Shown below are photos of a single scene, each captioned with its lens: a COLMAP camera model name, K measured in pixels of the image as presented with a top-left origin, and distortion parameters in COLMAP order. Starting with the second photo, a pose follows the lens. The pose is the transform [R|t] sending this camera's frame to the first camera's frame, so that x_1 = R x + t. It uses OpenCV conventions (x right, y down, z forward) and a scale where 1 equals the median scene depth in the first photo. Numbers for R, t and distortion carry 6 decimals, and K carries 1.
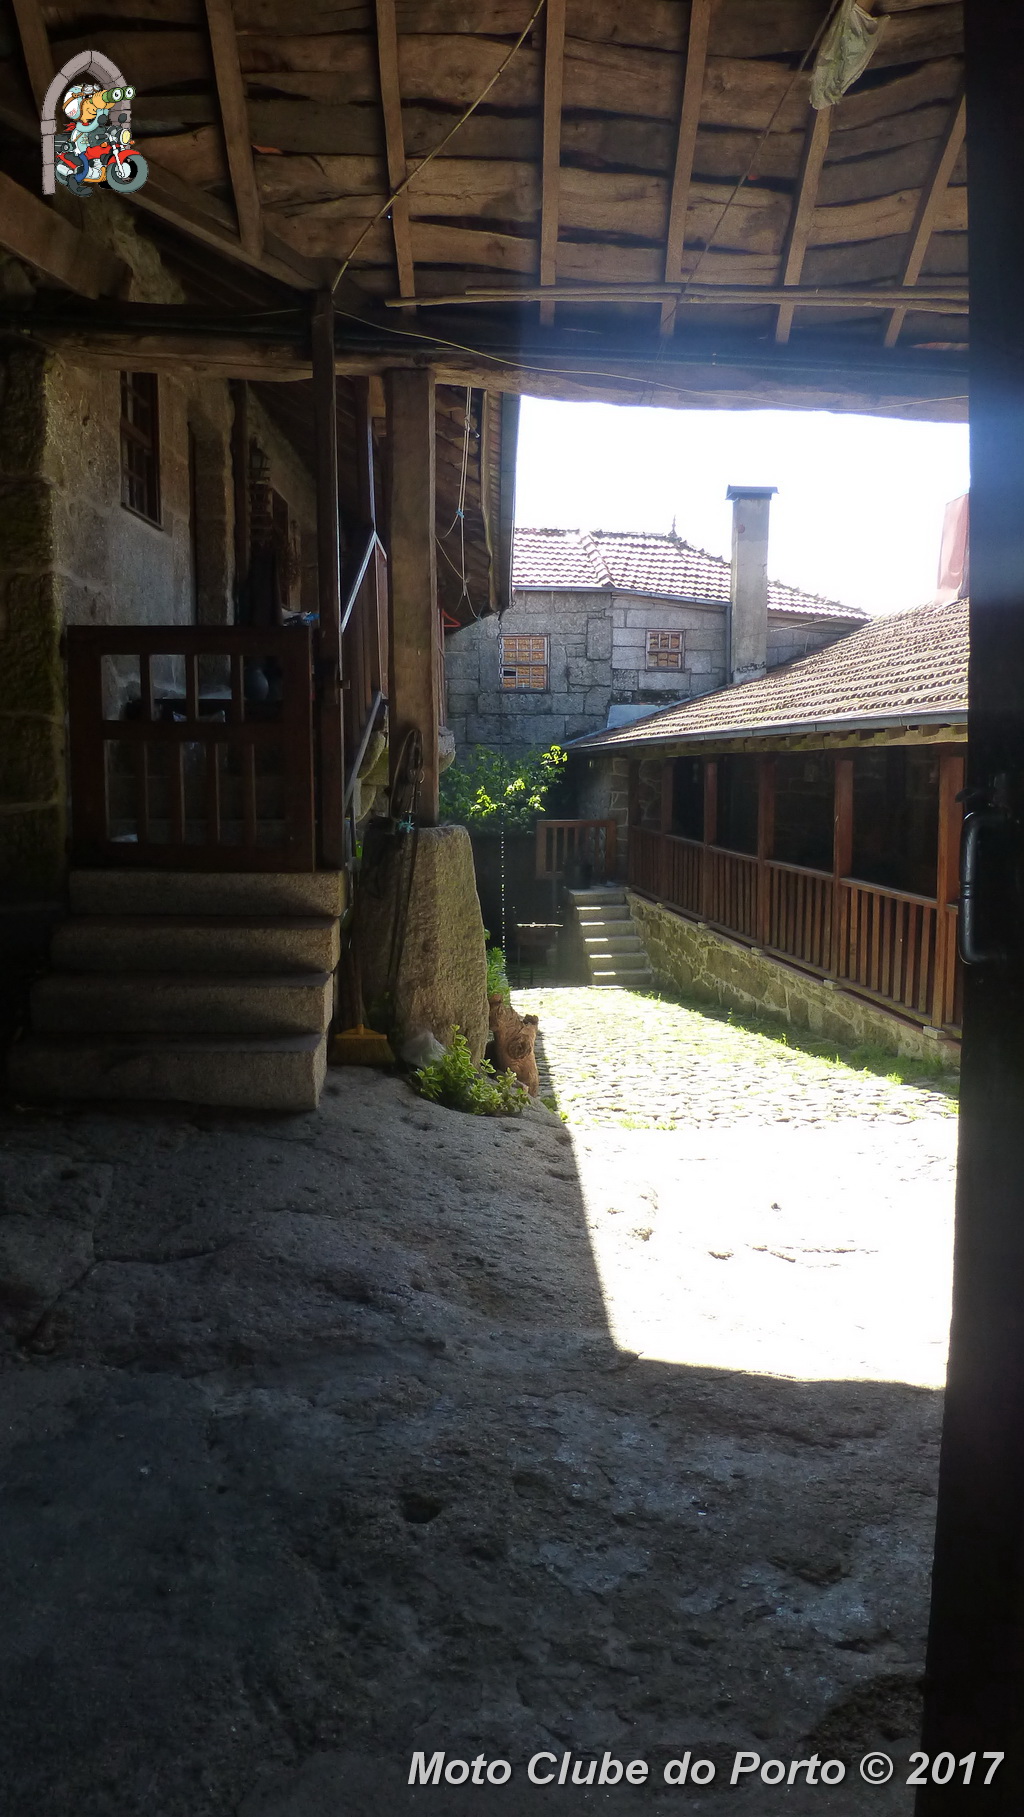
lens RADIAL K [[1285.9, 0, 527.9], [0, 1285.9, 905.0], [0, 0, 1]] dist [-0.043836, -0.001011]
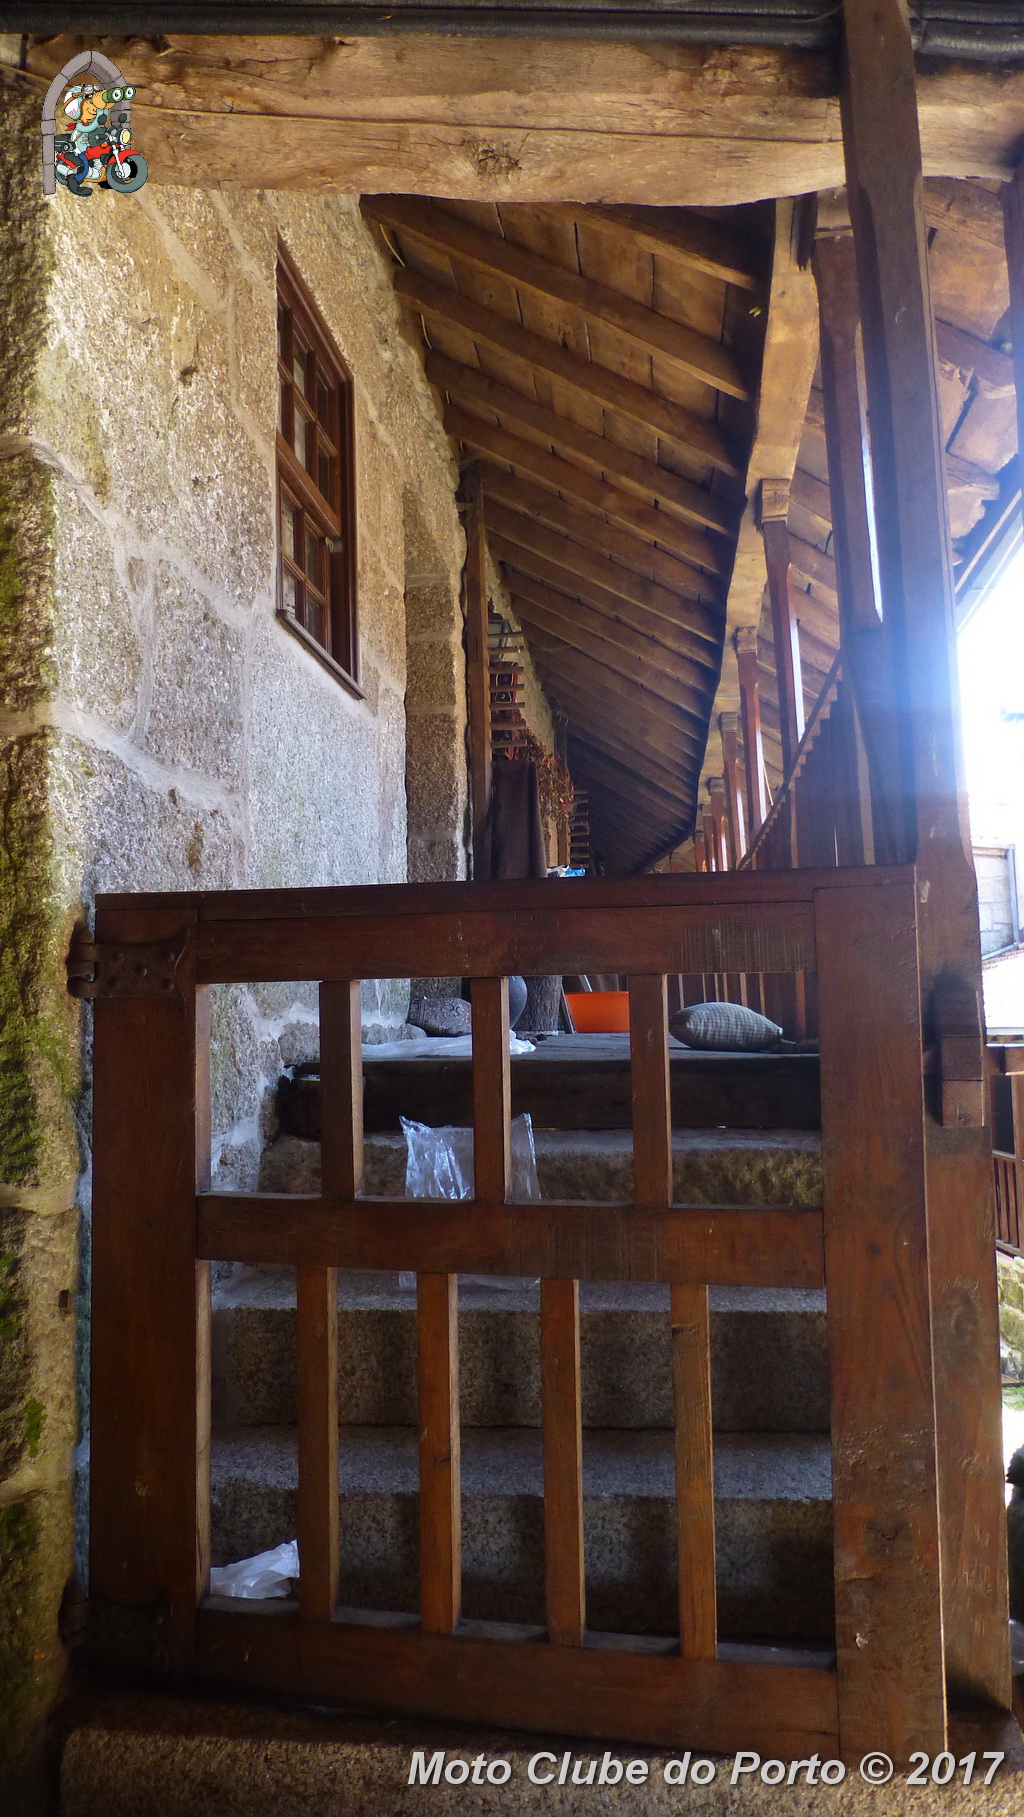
lens RADIAL K [[1285.9, 0, 497.3], [0, 1285.9, 904.7], [0, 0, 1]] dist [-0.043836, -0.001011]
pose [[0.989465, -0.035883, -0.140256, -0.201018], [0.007050, 0.979590, -0.200883, -0.140681], [0.144602, 0.197778, 0.969523, 0.653357]]
